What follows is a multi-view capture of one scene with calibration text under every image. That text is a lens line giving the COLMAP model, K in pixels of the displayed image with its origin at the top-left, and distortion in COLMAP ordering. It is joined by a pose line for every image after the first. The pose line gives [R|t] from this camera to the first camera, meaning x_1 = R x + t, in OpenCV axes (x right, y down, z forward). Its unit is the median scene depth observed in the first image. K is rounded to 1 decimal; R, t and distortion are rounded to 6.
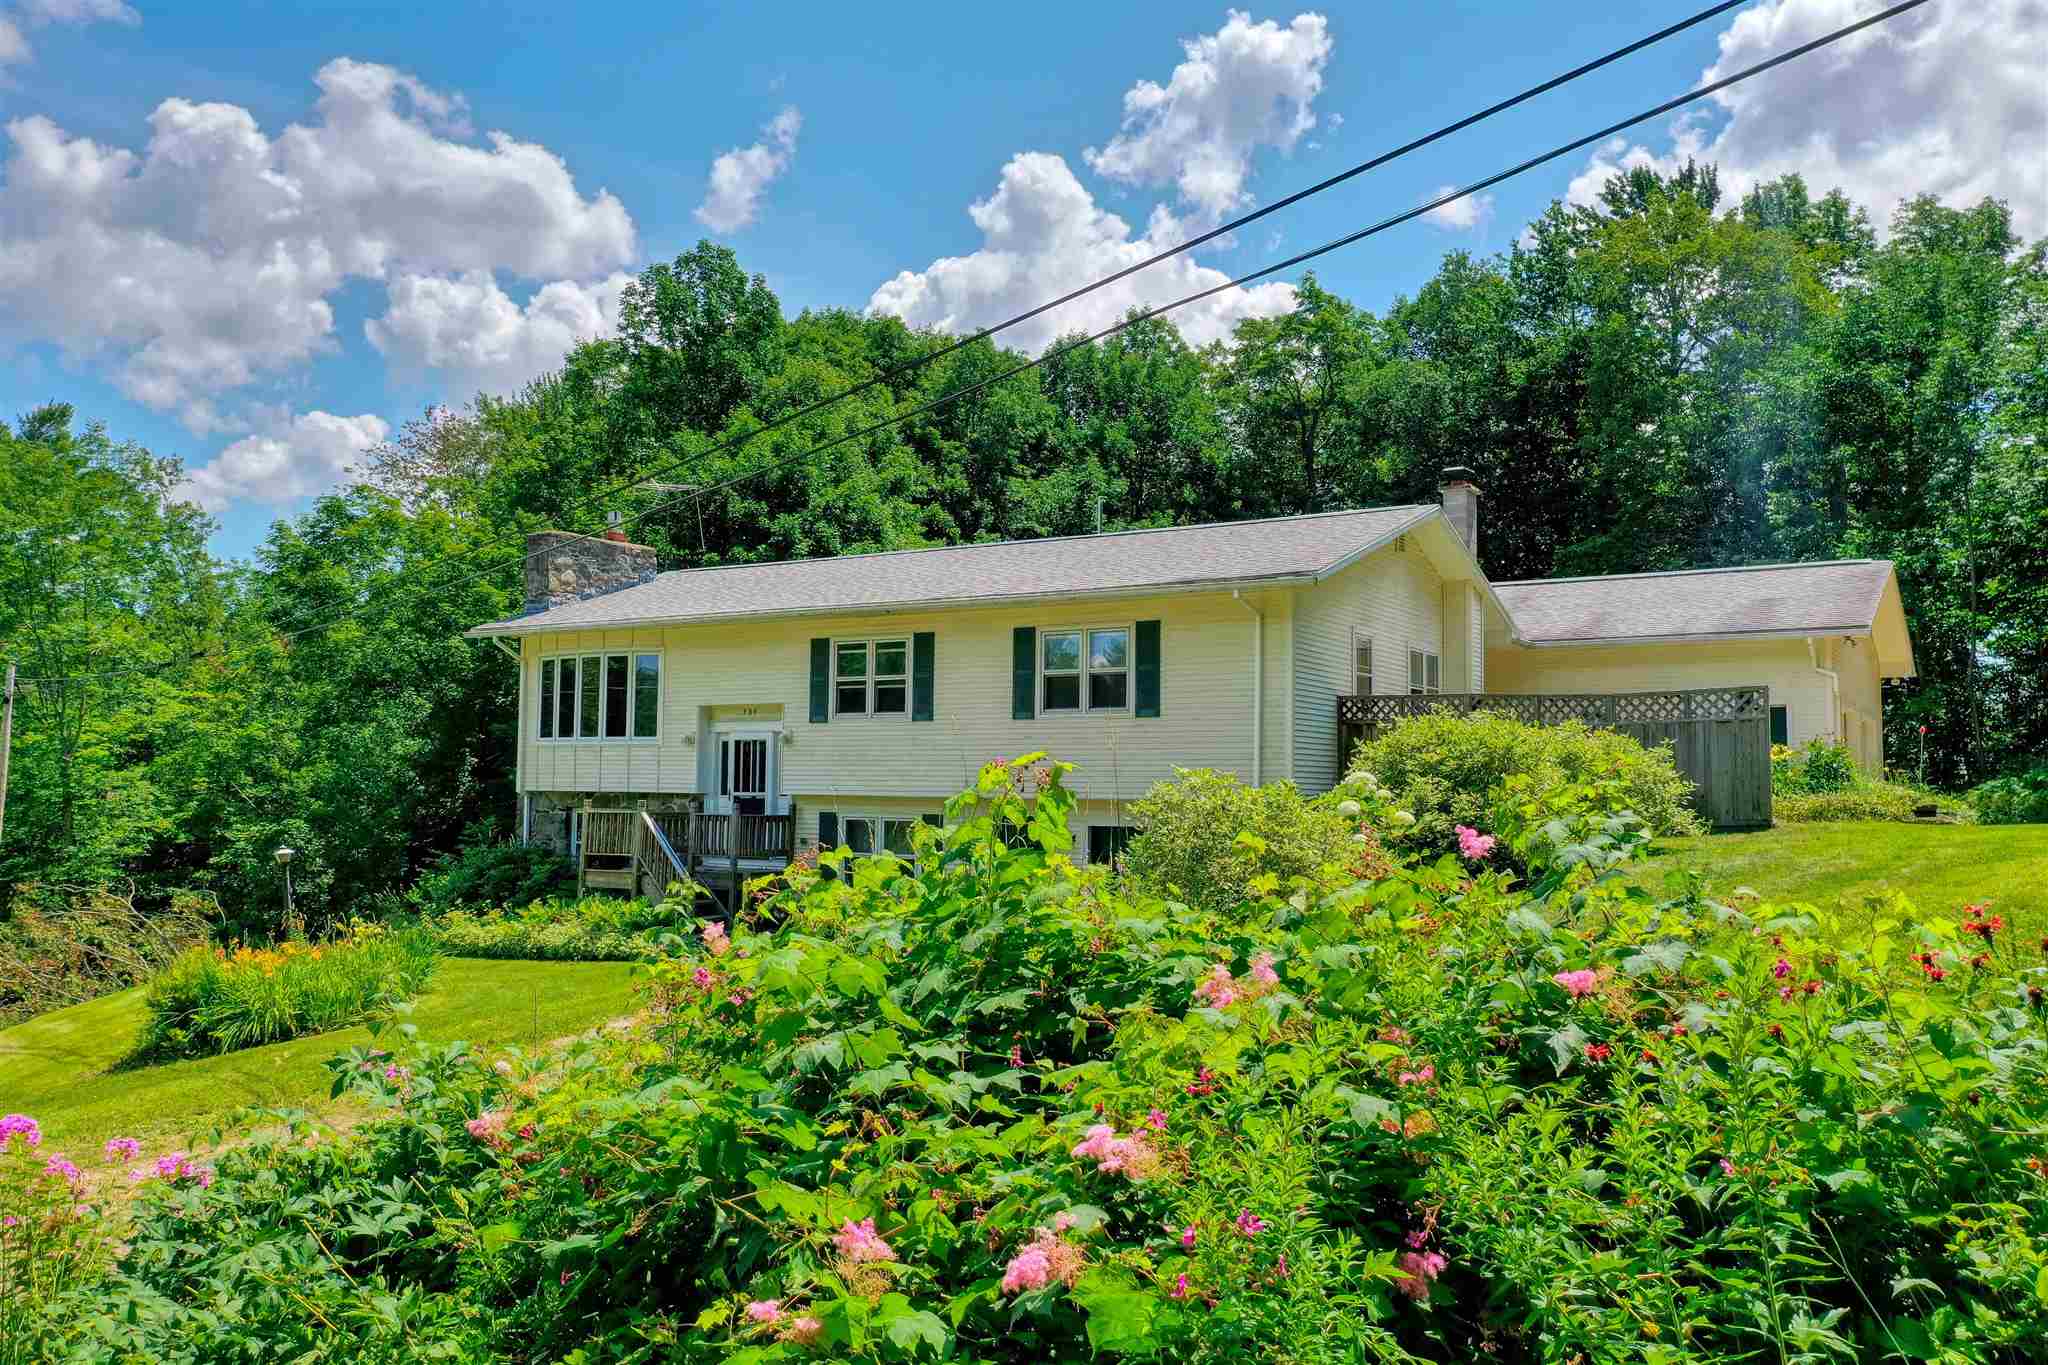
lens RADIAL K [[1613.9, 0, 1024.0], [0, 1613.9, 682.5], [0, 0, 1]] dist [-0.000126, -0.004045]
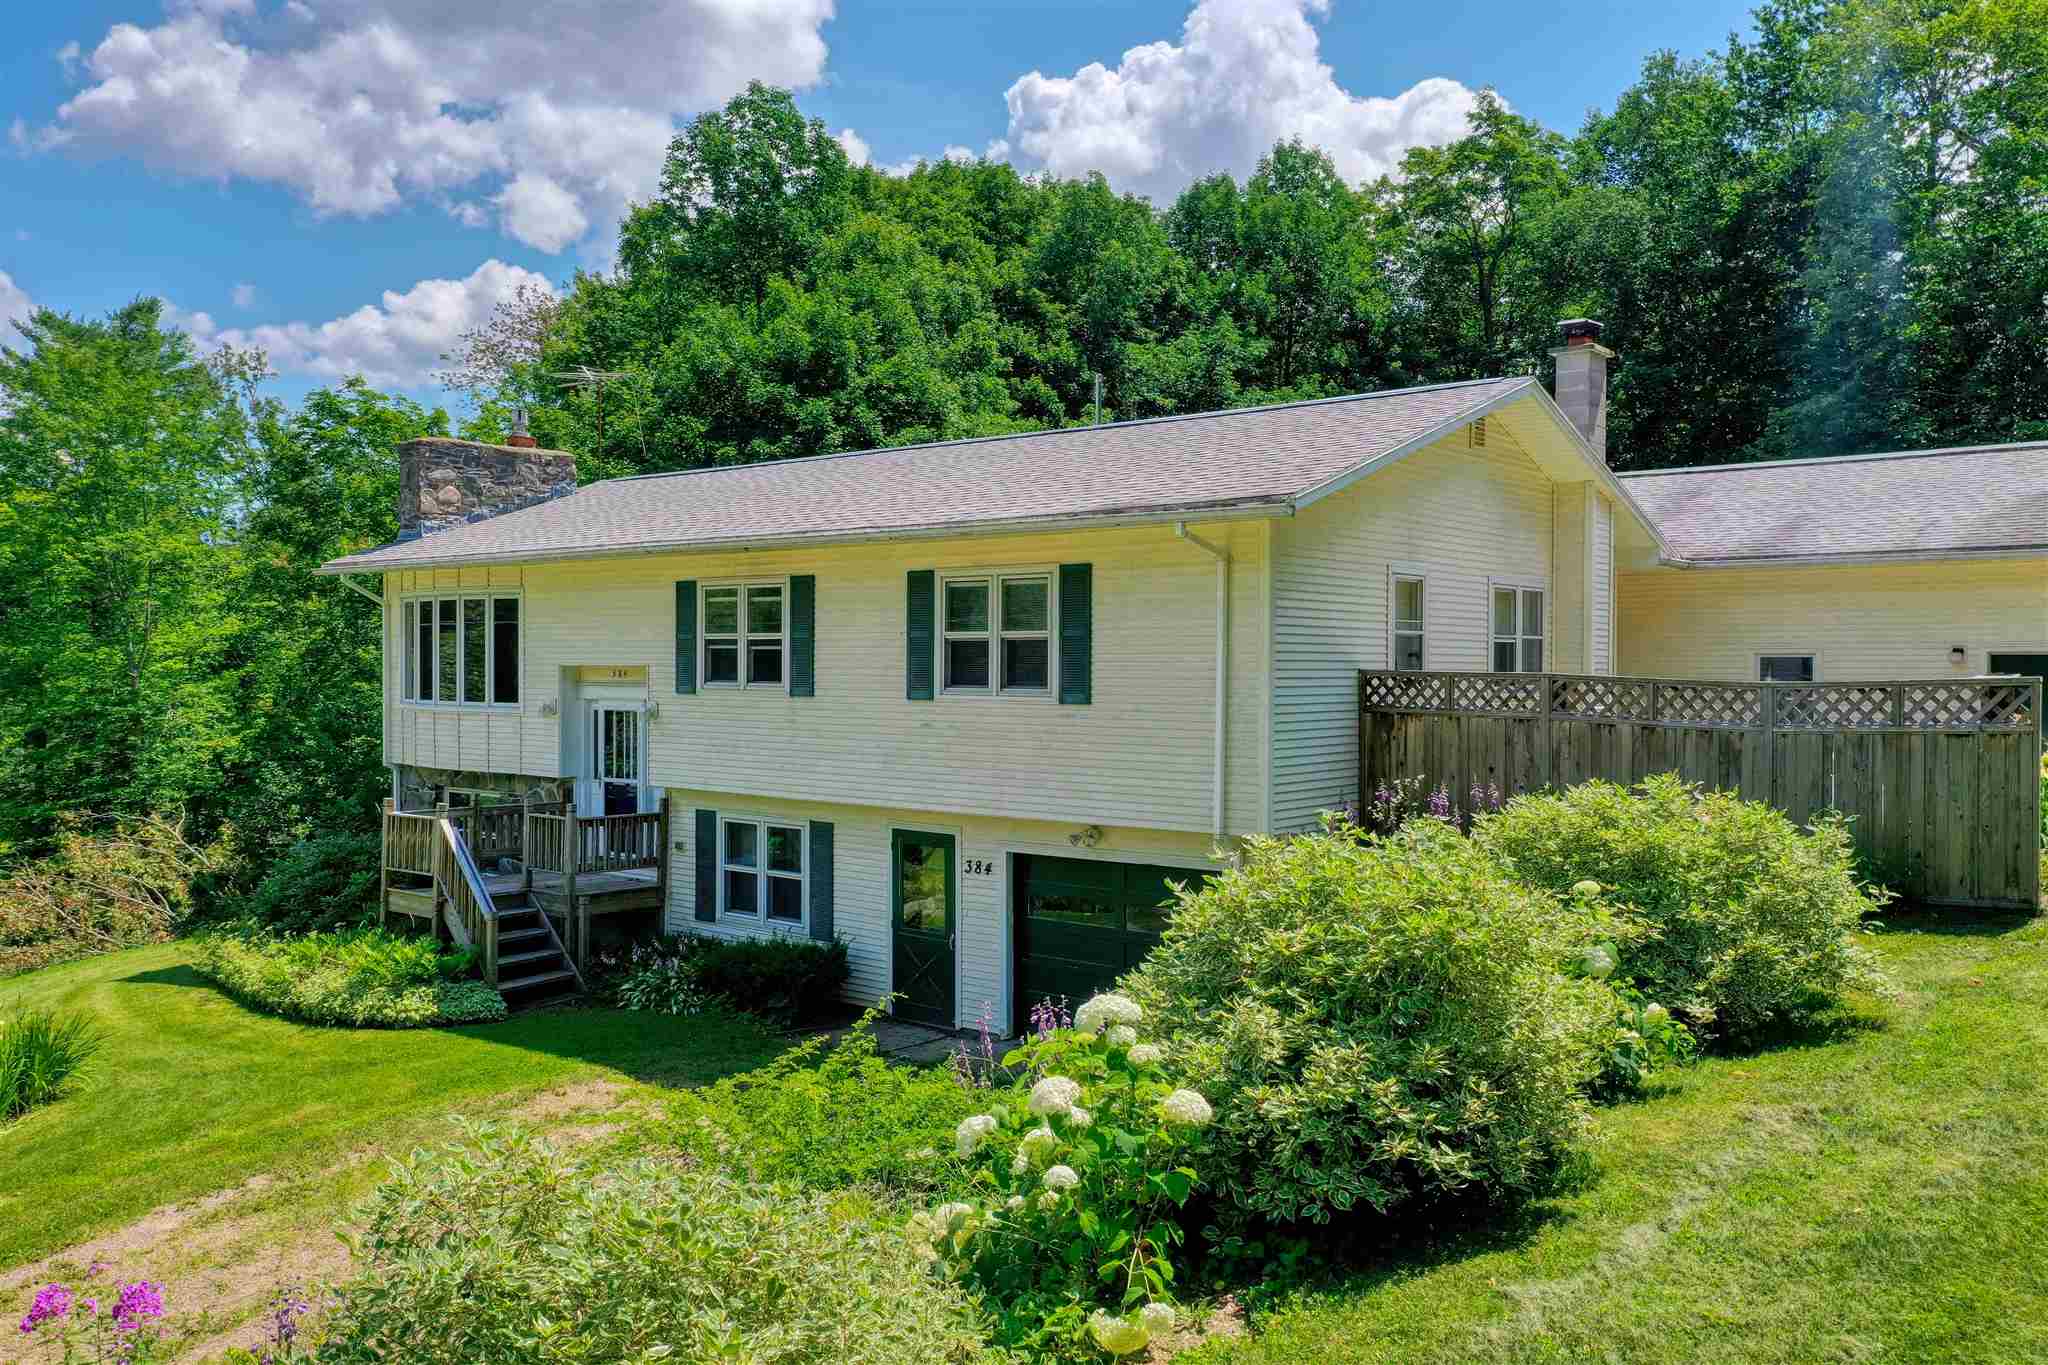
lens RADIAL K [[1613.9, 0, 1024.0], [0, 1613.9, 682.5], [0, 0, 1]] dist [-0.000126, -0.004045]
pose [[0.991482, -0.005849, -0.130114, 0.059915], [0.016555, 0.996548, 0.081353, -0.018370], [0.129189, -0.082814, 0.988156, 0.130494]]
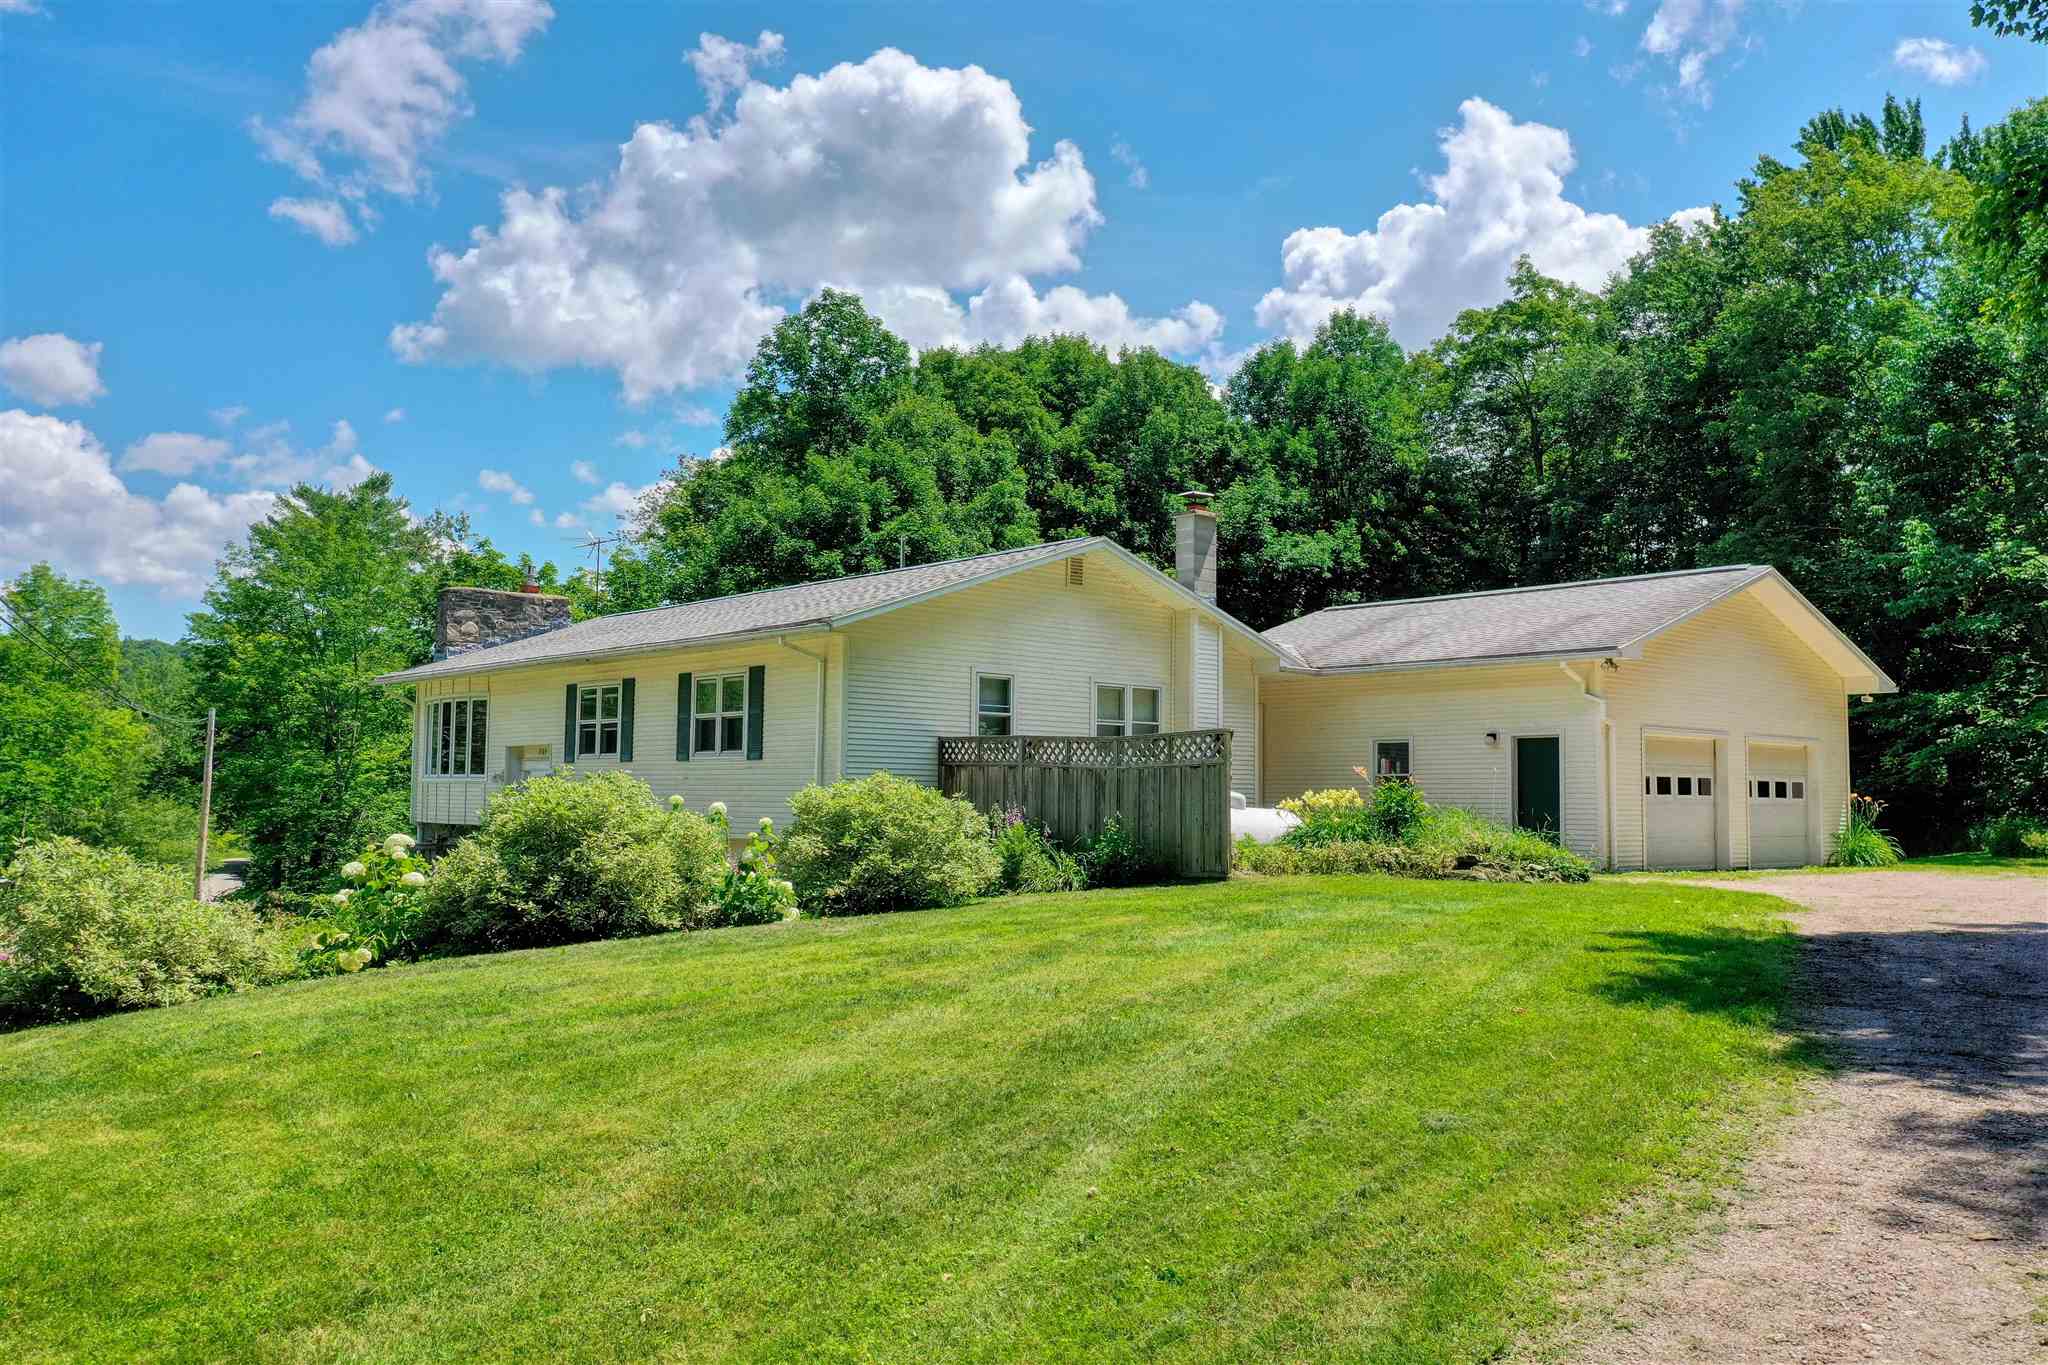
lens RADIAL K [[1616.0, 0, 1024.0], [0, 1616.0, 682.5], [0, 0, 1]] dist [0.007563, 0.006612]
pose [[0.960085, -0.020071, -0.278988, 0.219520], [0.018640, 0.999796, -0.007781, -0.006950], [0.279087, 0.002270, 0.960263, 0.023230]]
